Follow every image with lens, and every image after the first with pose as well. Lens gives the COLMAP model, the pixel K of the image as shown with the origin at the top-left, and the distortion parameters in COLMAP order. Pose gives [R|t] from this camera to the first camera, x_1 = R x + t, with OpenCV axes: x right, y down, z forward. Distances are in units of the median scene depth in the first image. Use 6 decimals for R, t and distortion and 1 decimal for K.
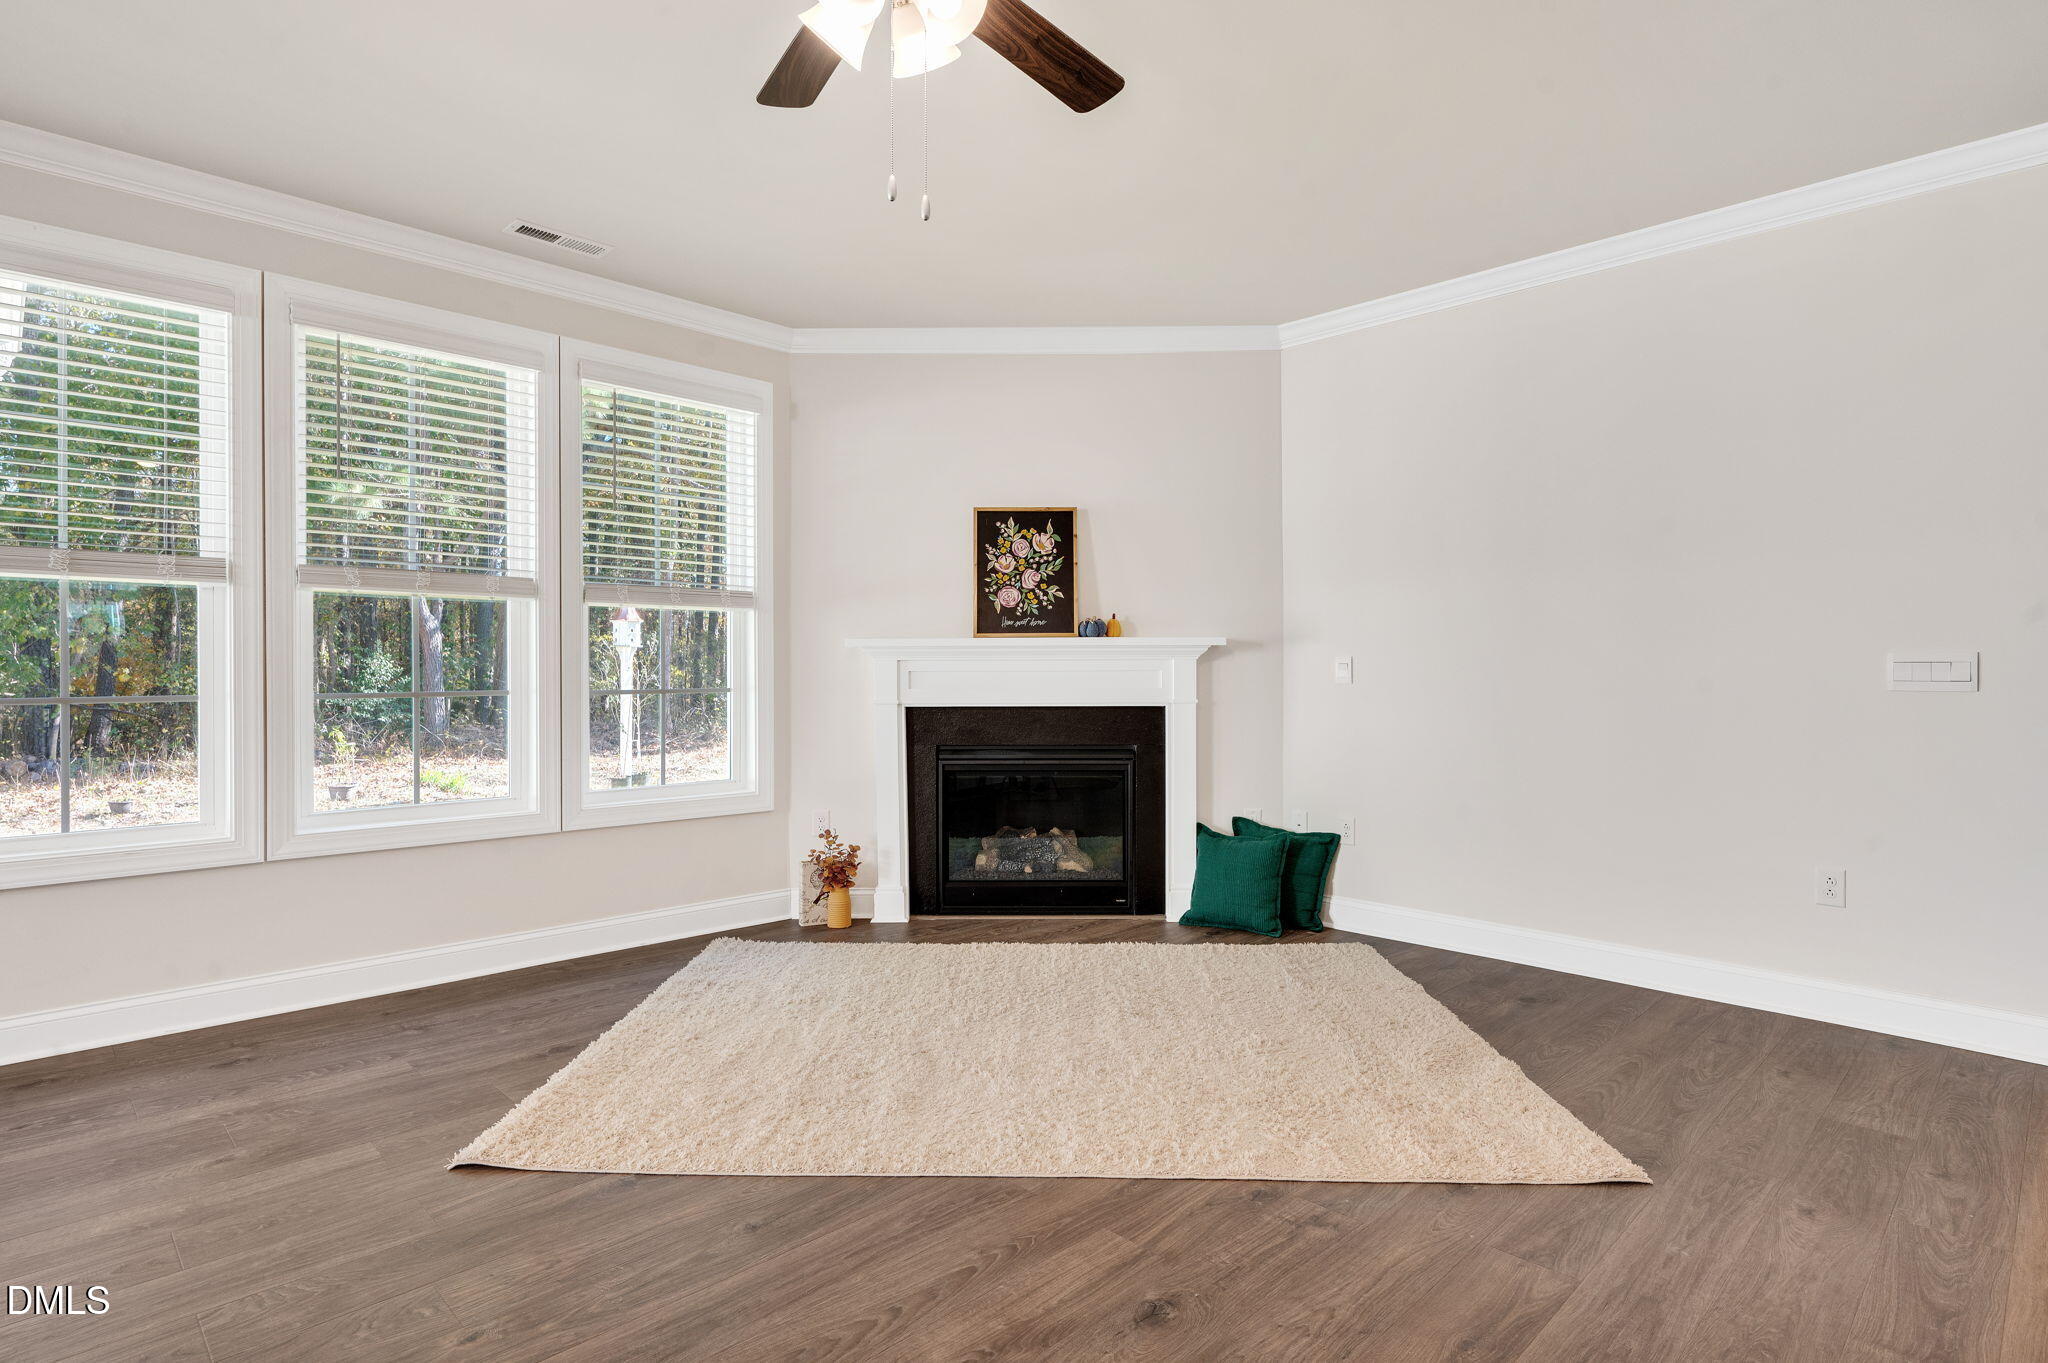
lens RADIAL K [[1060.7, 0, 1022.9], [0, 1060.7, 669.5], [0, 0, 1]] dist [0.001906, 0.000697]
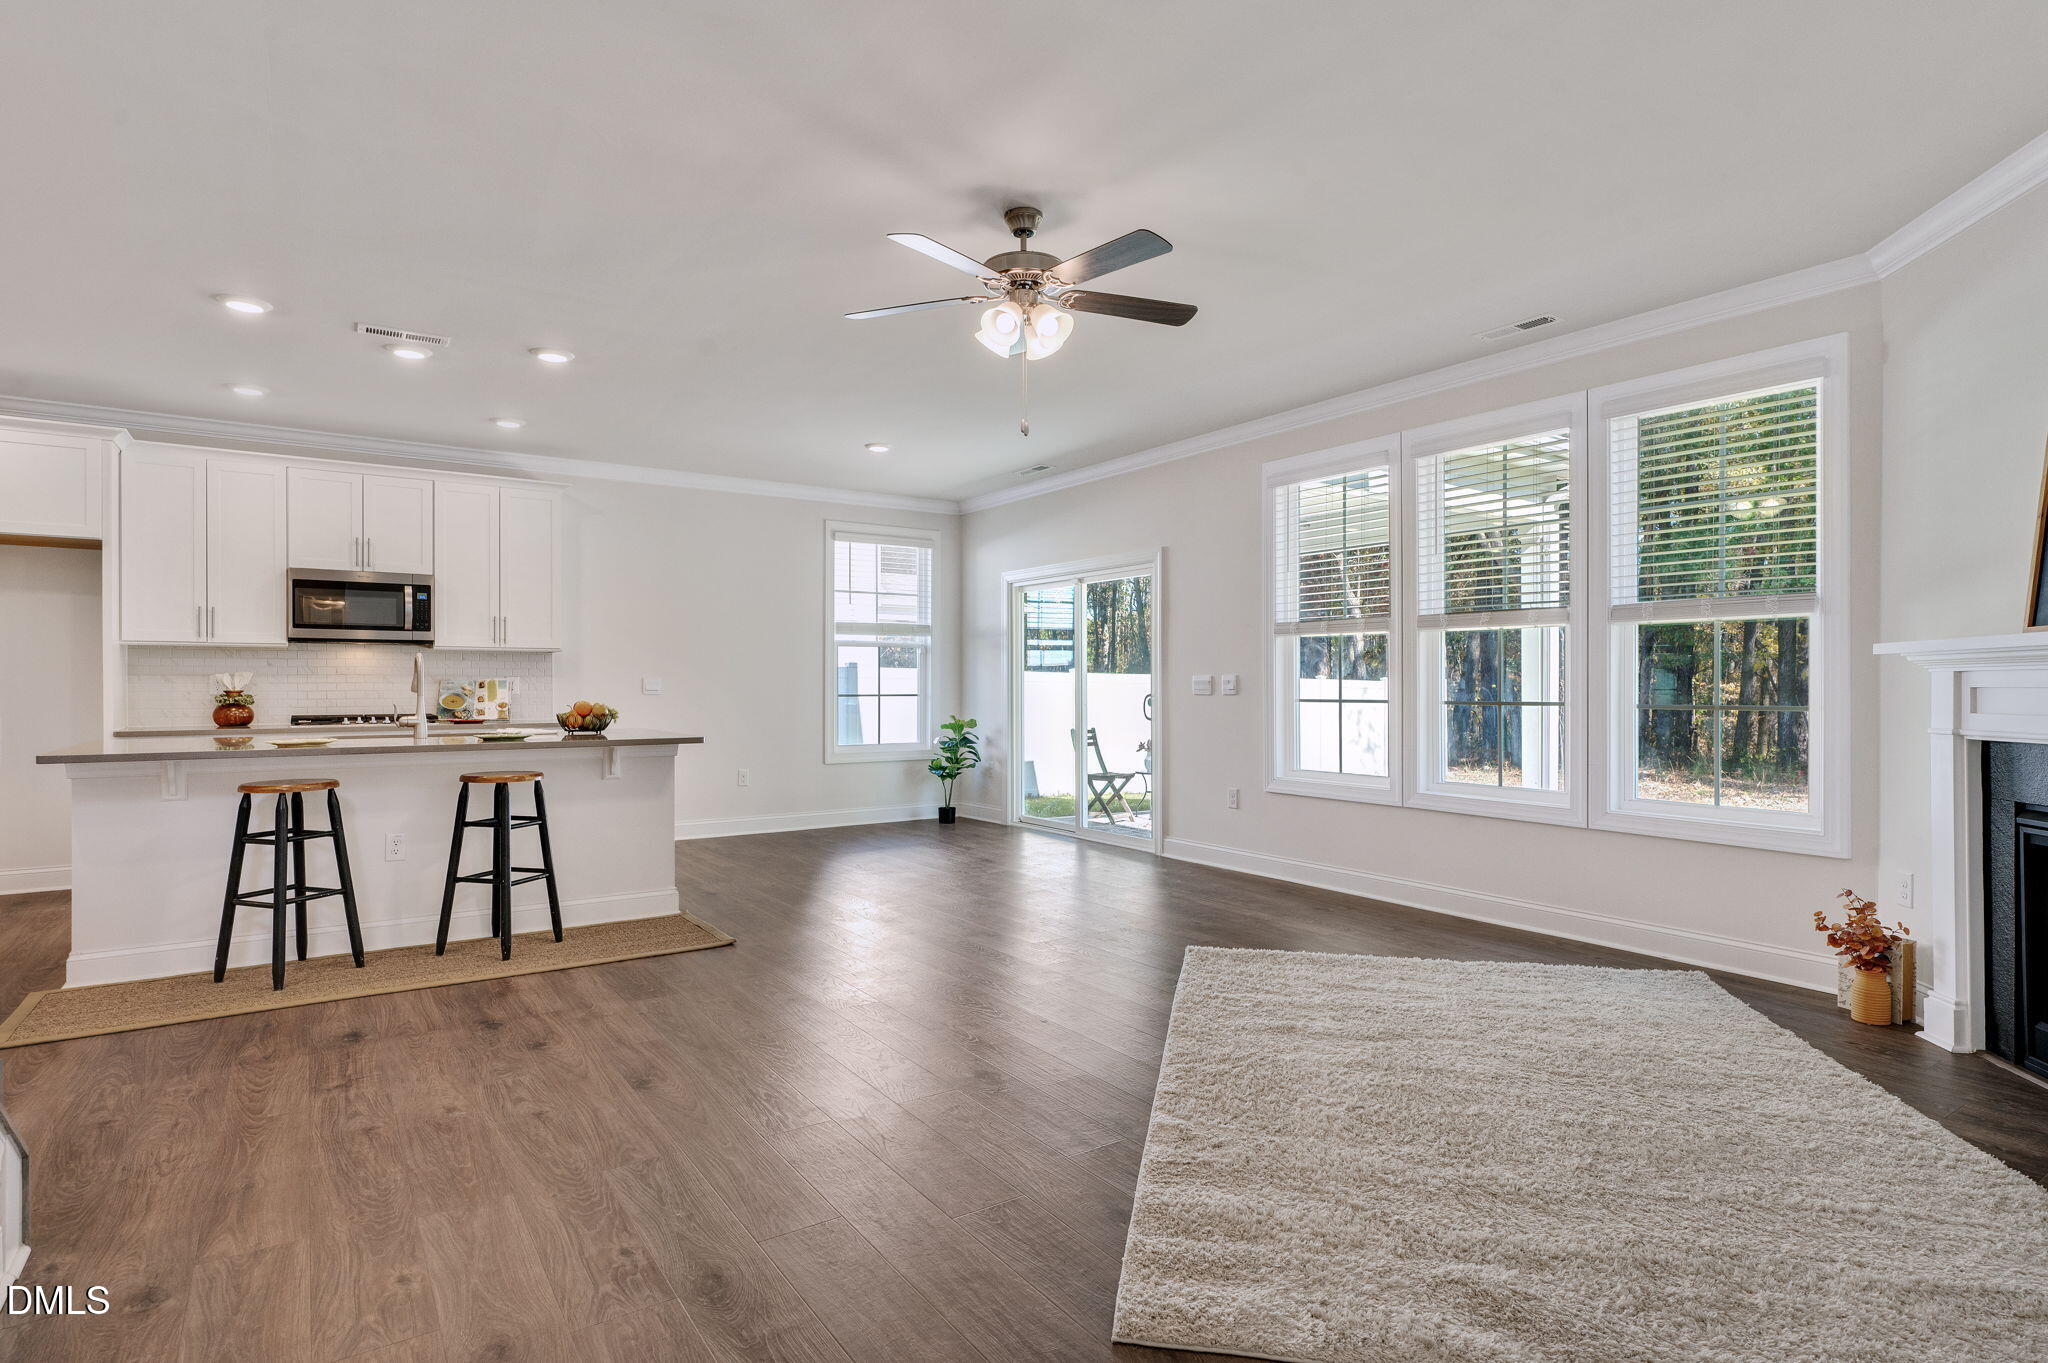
lens RADIAL K [[1030.0, 0, 1015.5], [0, 1030.0, 684.4], [0, 0, 1]] dist [-0.002036, -0.000507]
pose [[-0.182569, -0.001553, -0.983192, 0.650622], [0.002765, 0.999994, -0.002093, 0.000026], [0.983189, -0.003101, -0.182564, 0.516829]]
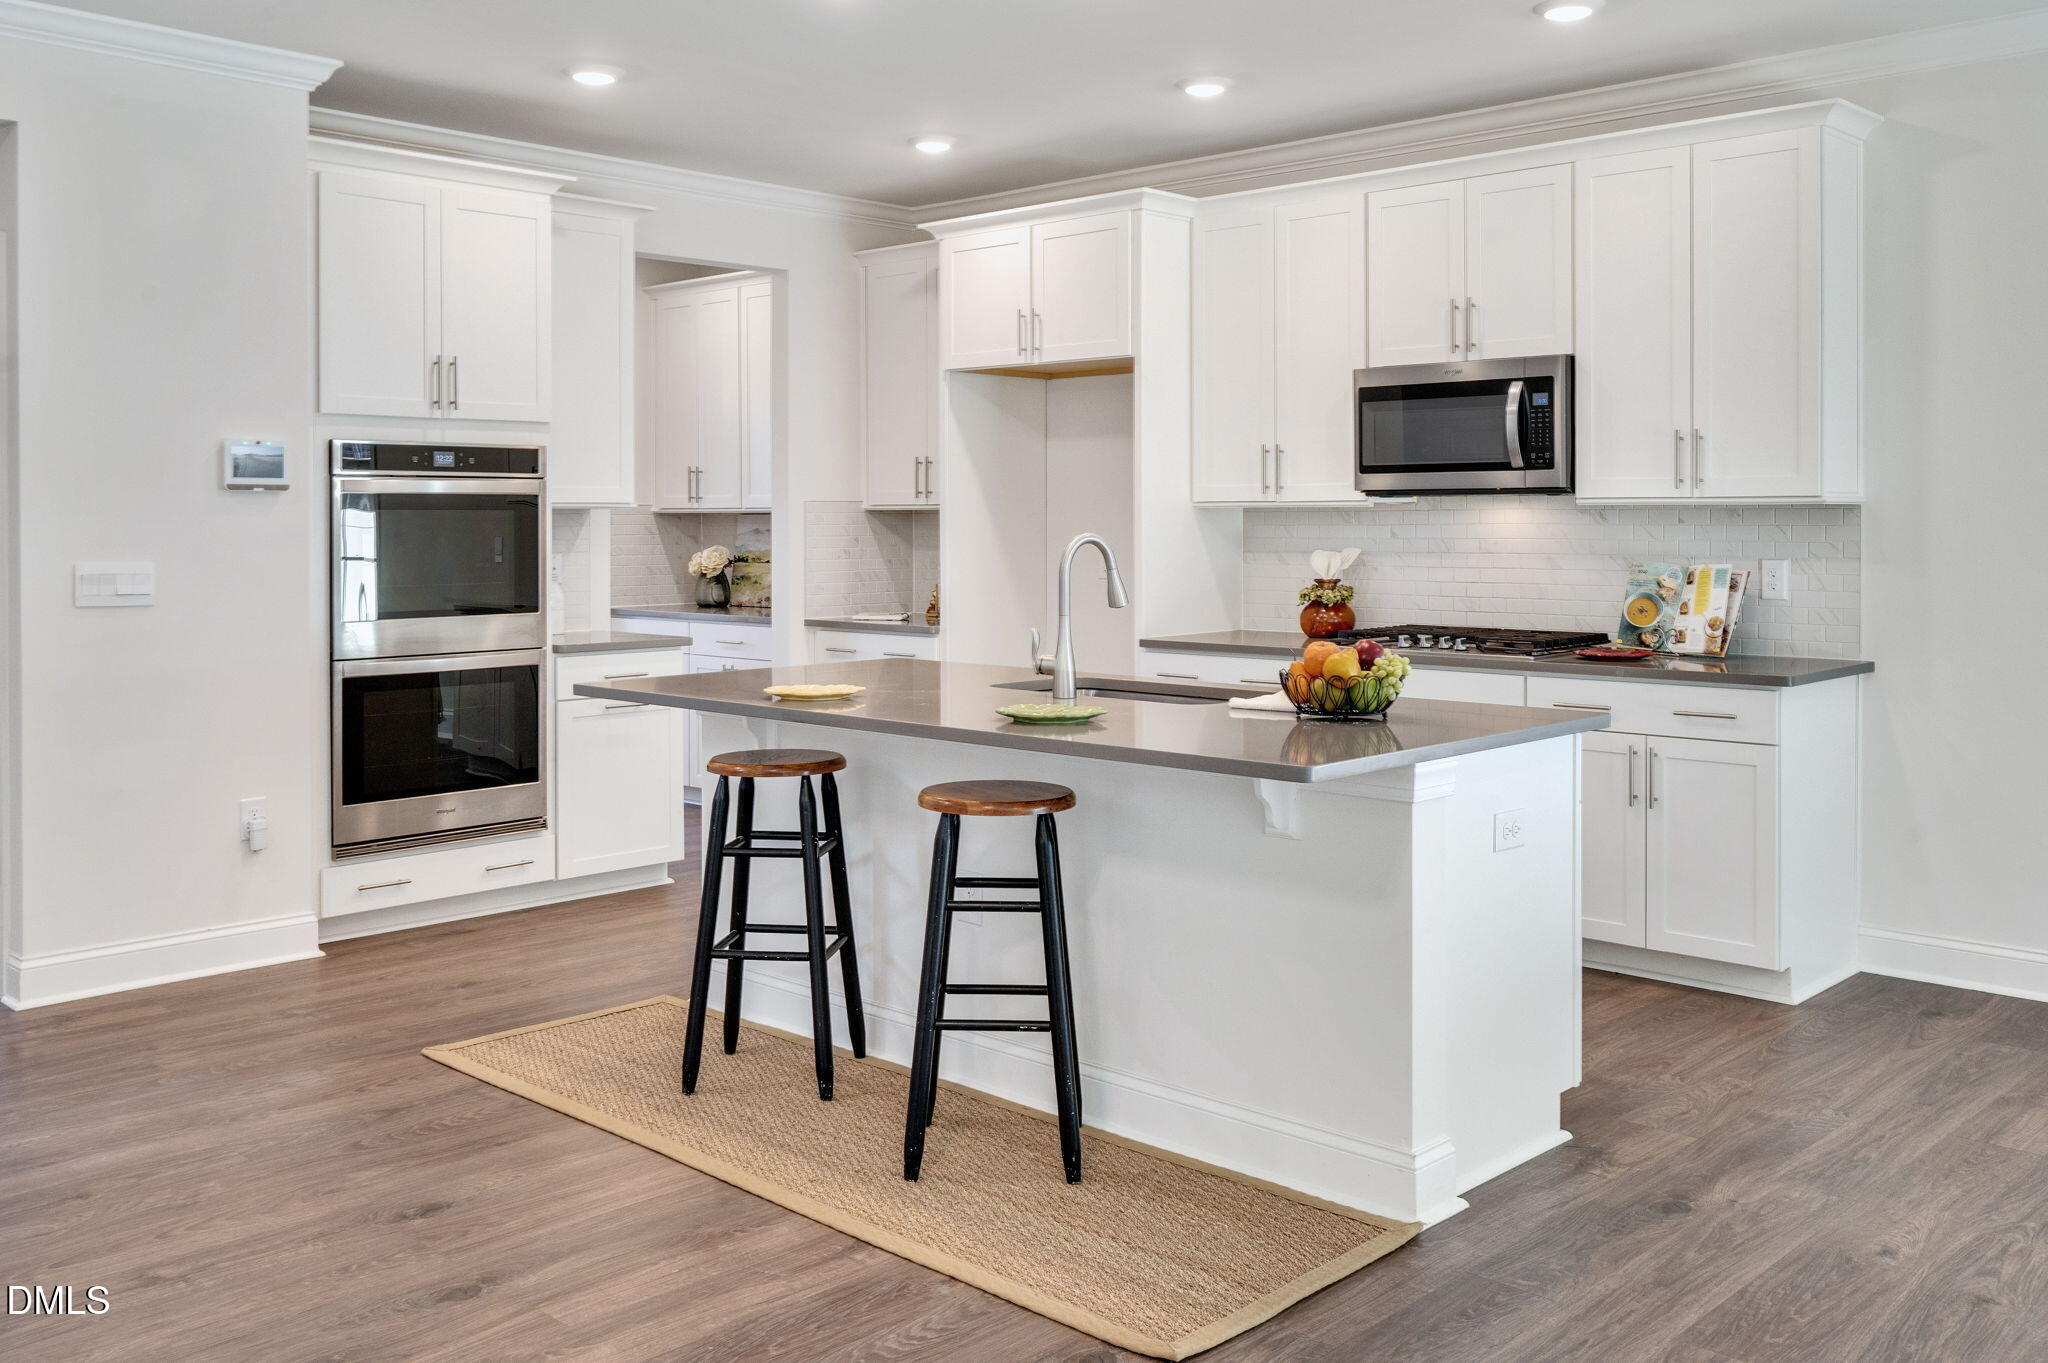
lens RADIAL K [[1804.8, 0, 1029.9], [0, 1804.8, 516.2], [0, 0, 1]] dist [0.002942, 0.002303]
pose [[-0.999595, -0.001089, -0.028433, -0.150411], [-0.000968, 0.999990, -0.004288, -0.037858], [0.028437, -0.004259, -0.999587, 0.673597]]
